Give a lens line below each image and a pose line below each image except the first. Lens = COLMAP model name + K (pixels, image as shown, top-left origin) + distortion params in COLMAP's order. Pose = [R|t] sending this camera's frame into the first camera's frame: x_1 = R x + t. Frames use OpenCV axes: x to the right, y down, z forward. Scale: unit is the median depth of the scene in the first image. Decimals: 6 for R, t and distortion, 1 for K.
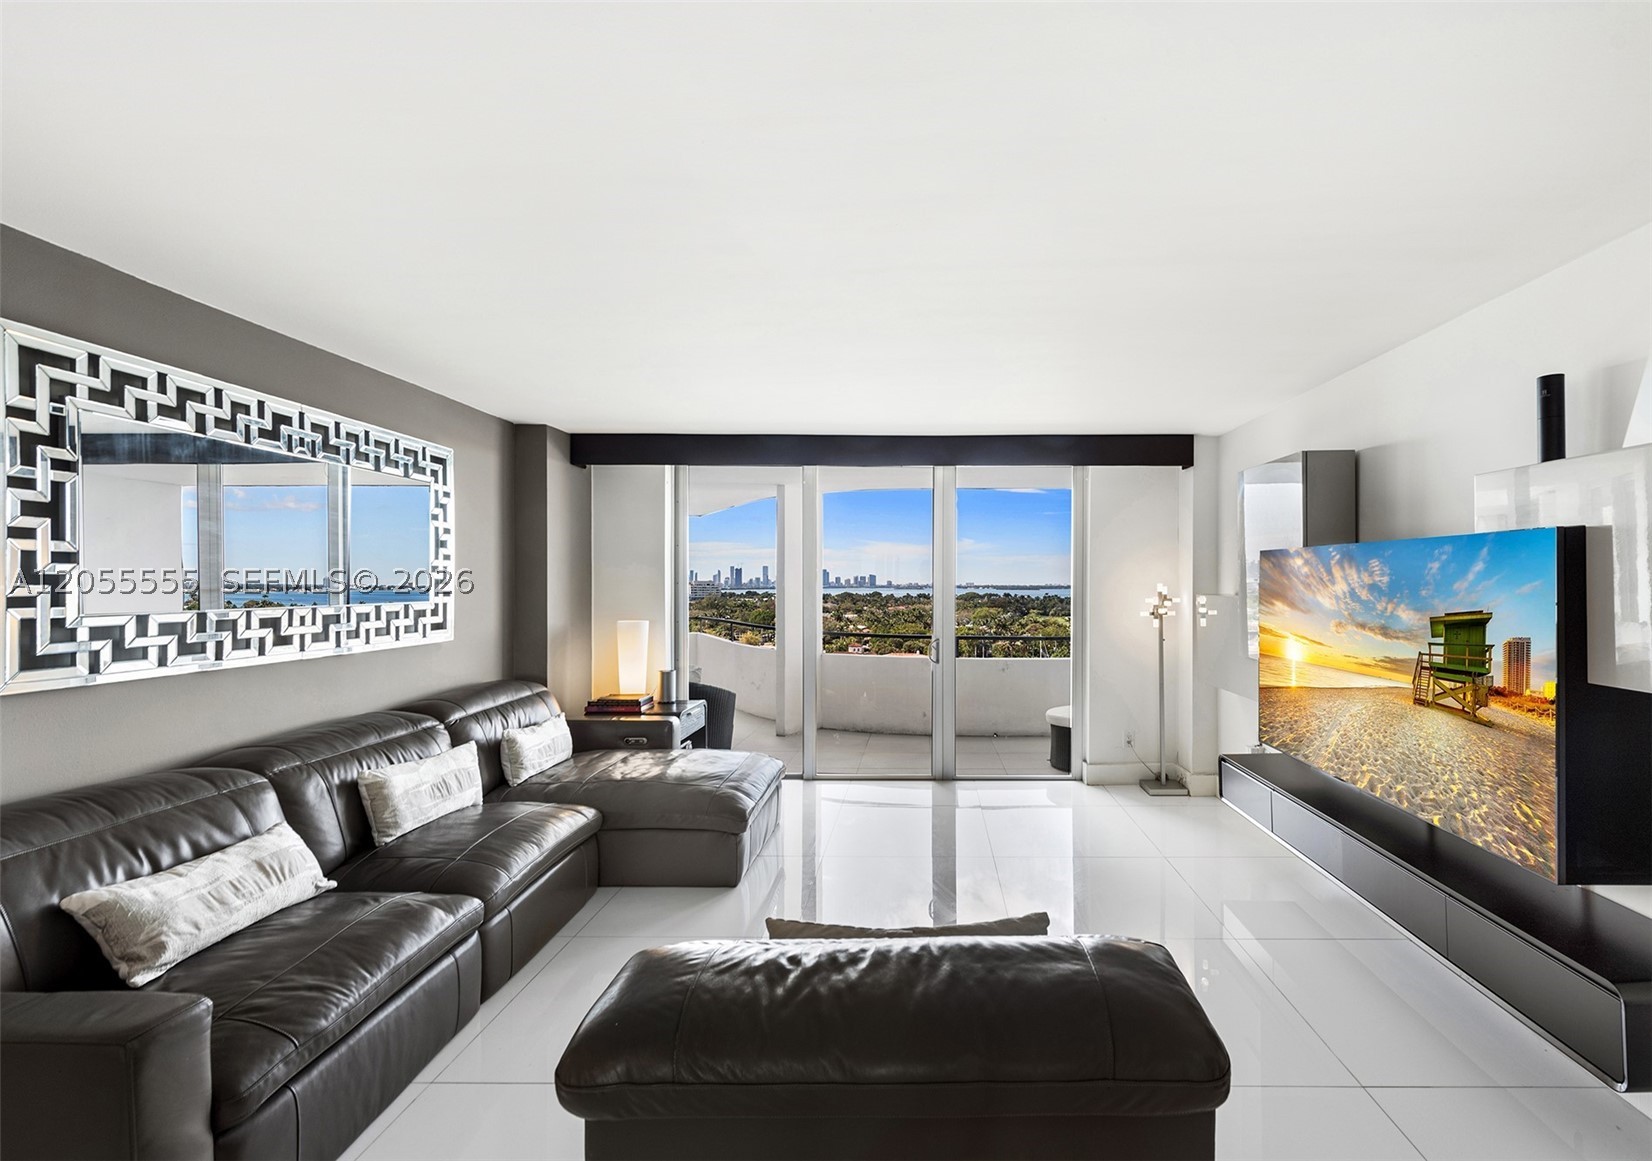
lens RADIAL K [[749.4, 0, 889.8], [0, 749.4, 583.4], [0, 0, 1]] dist [-0.001551, -0.016300]
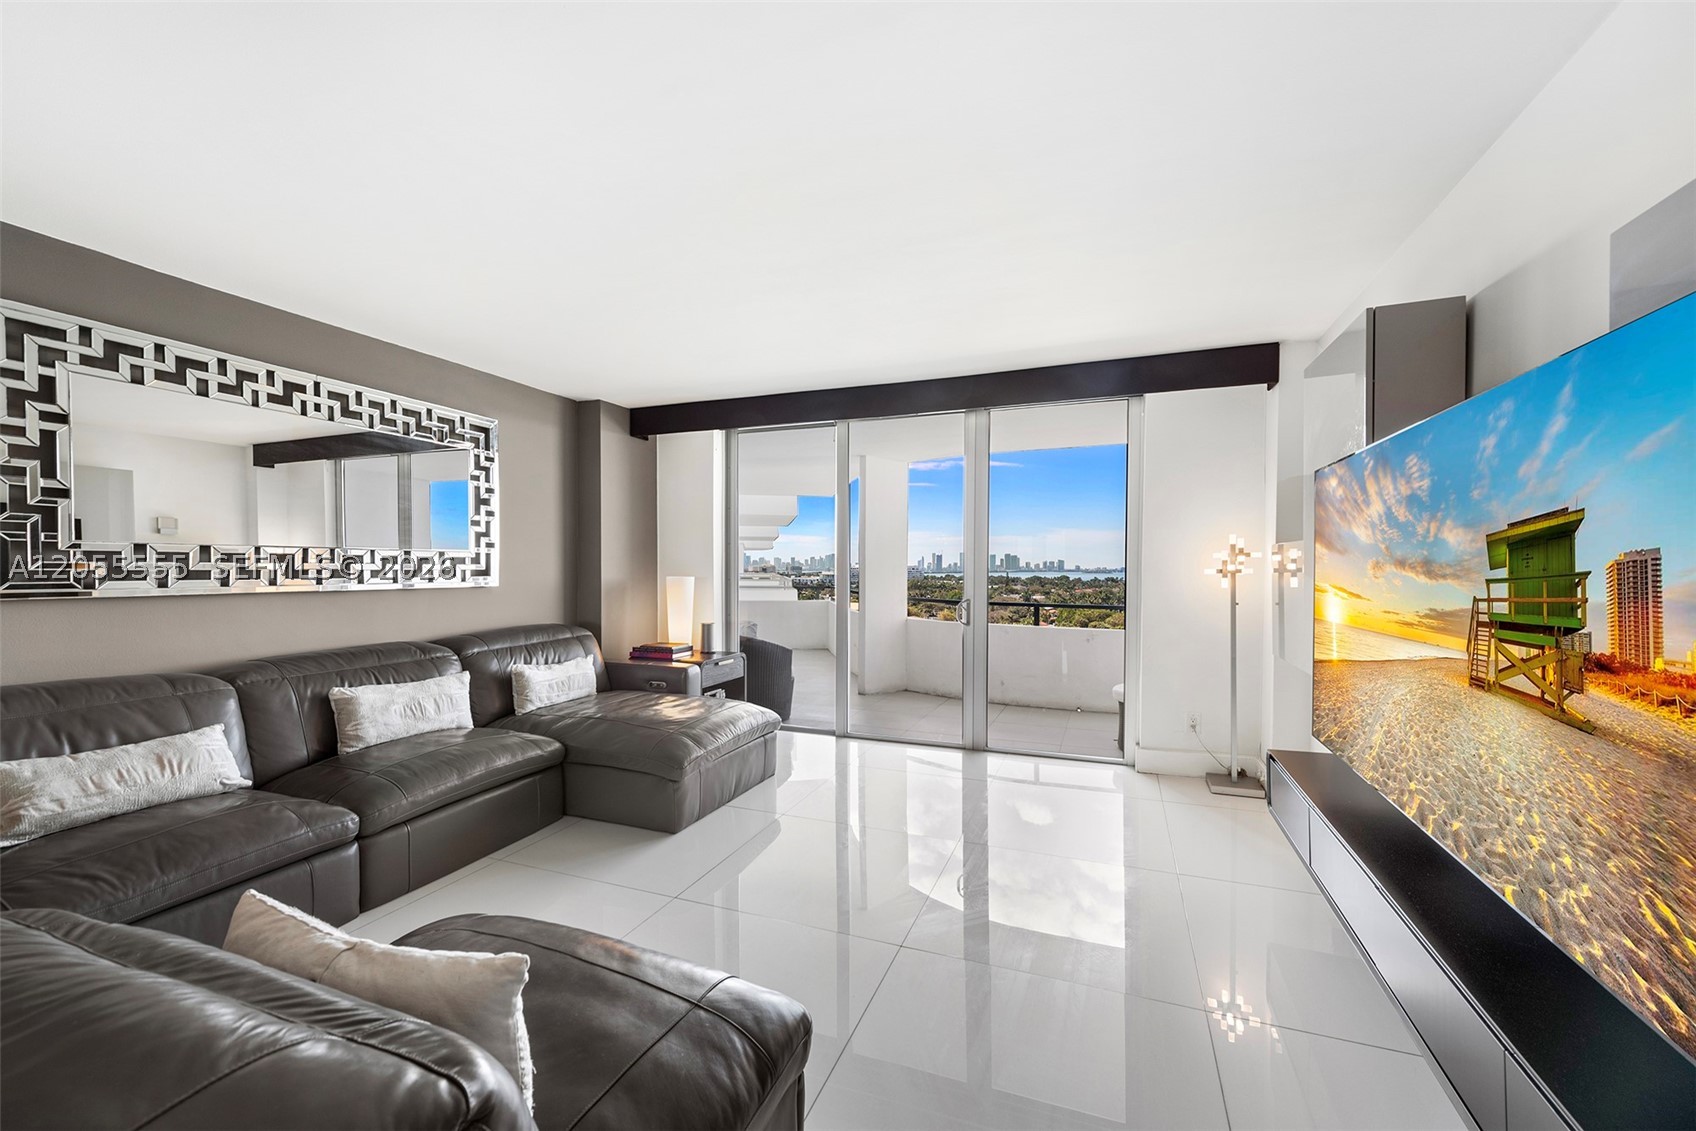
lens RADIAL K [[658.8, 0, 844.6], [0, 658.8, 560.1], [0, 0, 1]] dist [0.000391, 0.000626]
pose [[0.942223, 0.001020, -0.334984, 0.273587], [-0.004851, 0.999932, -0.010600, 0.046483], [0.334951, 0.011612, 0.942164, 0.227230]]
